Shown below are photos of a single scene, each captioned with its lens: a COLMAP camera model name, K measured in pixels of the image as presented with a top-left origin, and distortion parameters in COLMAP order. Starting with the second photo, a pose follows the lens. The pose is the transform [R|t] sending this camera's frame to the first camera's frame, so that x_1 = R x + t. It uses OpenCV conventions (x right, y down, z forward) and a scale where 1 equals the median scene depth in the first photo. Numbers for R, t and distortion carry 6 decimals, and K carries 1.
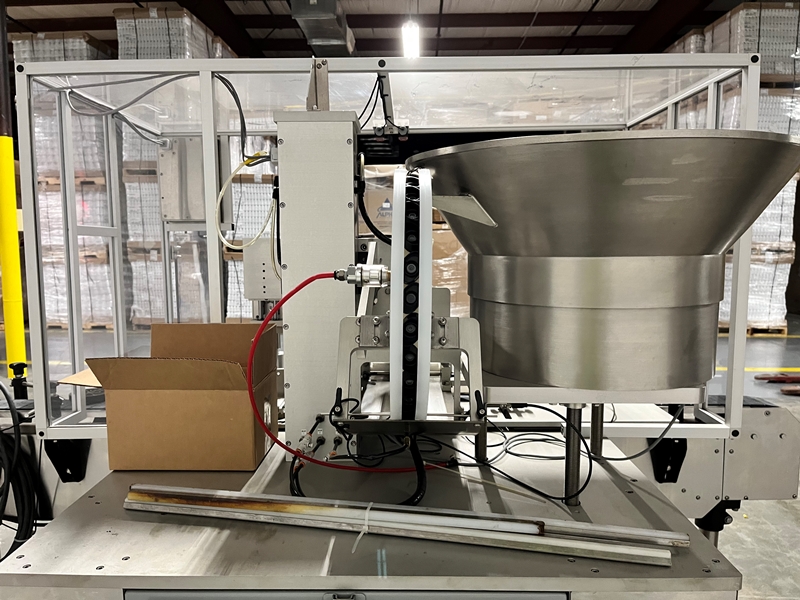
lens RADIAL K [[608.2, 0, 398.7], [0, 608.2, 305.5], [0, 0, 1]] dist [0.063671, -0.074475]
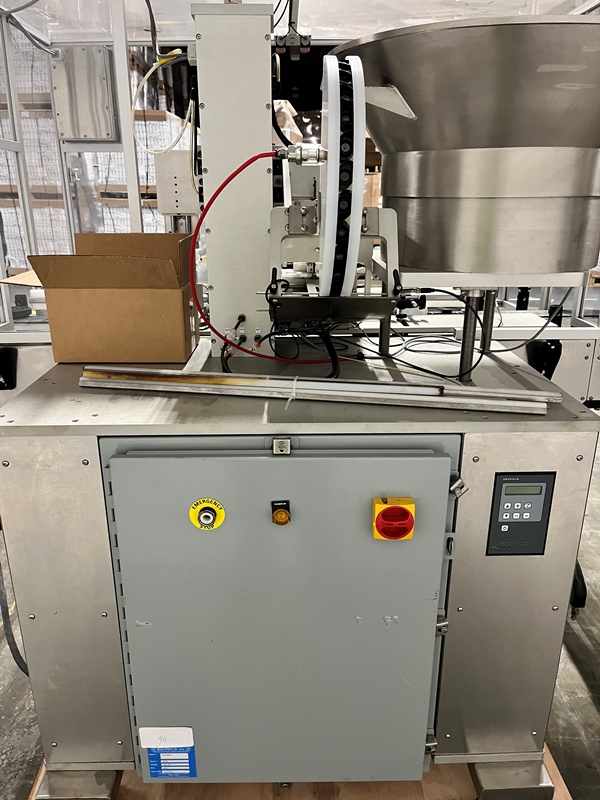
lens RADIAL K [[608.2, 0, 300.0], [0, 608.2, 400.0], [0, 0, 1]] dist [0.063671, -0.074475]
pose [[0.999105, -0.007958, 0.041536, -0.088132], [-0.001151, 0.976661, 0.214785, 0.116781], [-0.042276, -0.214641, 0.975778, -0.148971]]
